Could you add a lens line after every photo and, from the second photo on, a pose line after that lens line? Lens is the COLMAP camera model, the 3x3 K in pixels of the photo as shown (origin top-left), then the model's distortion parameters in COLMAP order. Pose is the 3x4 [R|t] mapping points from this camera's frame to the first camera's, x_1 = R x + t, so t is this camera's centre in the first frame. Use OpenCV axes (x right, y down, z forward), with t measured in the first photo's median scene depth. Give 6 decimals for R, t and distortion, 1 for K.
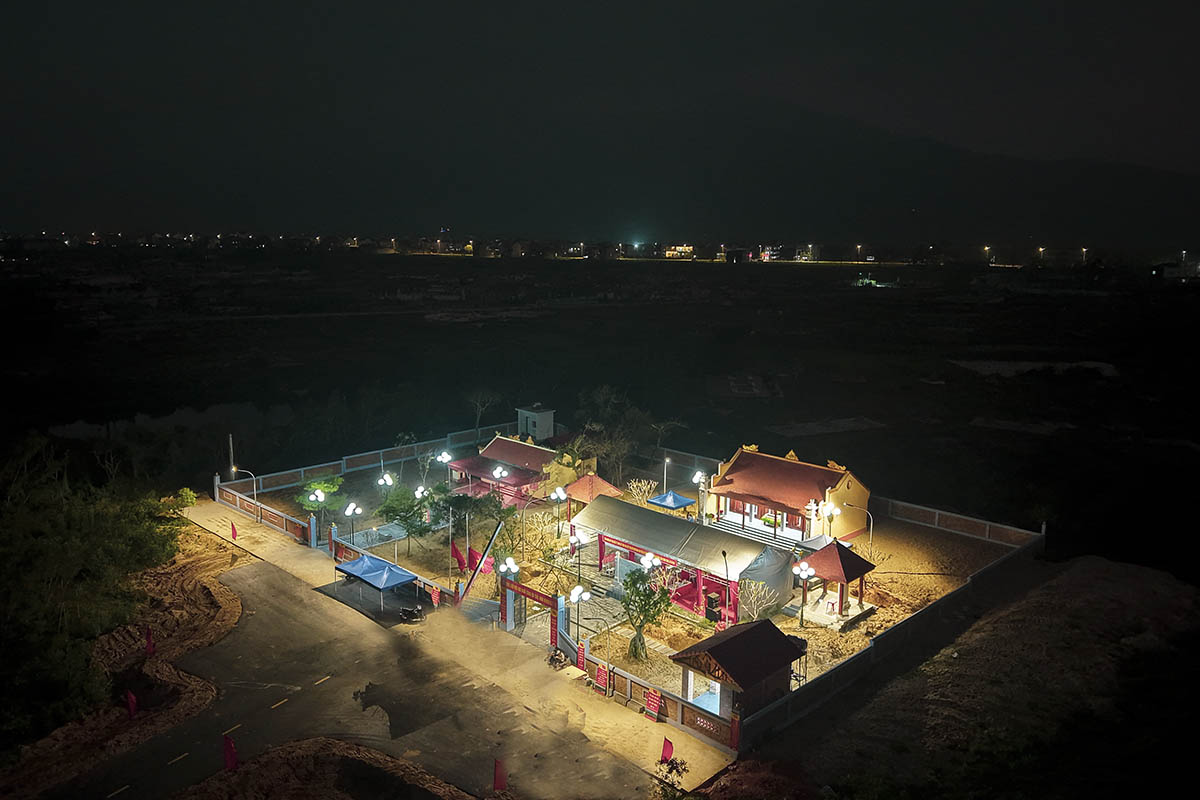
lens RADIAL K [[822.5, 0, 619.7], [0, 822.5, 396.8], [0, 0, 1]] dist [0.061133, -0.075187]
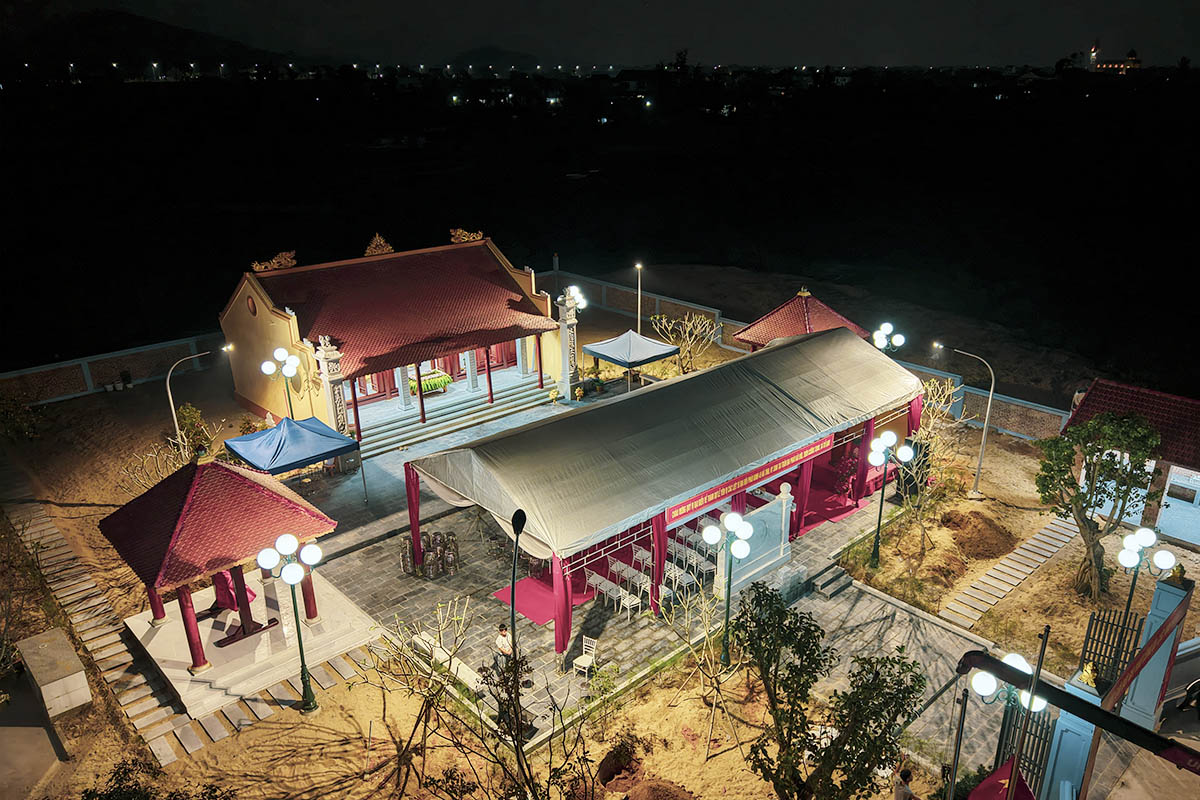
lens RADIAL K [[880.6, 0, 649.5], [0, 880.6, 456.2], [0, 0, 1]] dist [-0.003184, -0.005530]
pose [[0.052707, -0.426994, 0.902717, -0.283504], [0.173492, 0.894142, 0.412809, -0.001137], [-0.983424, 0.134856, 0.121208, 0.811151]]
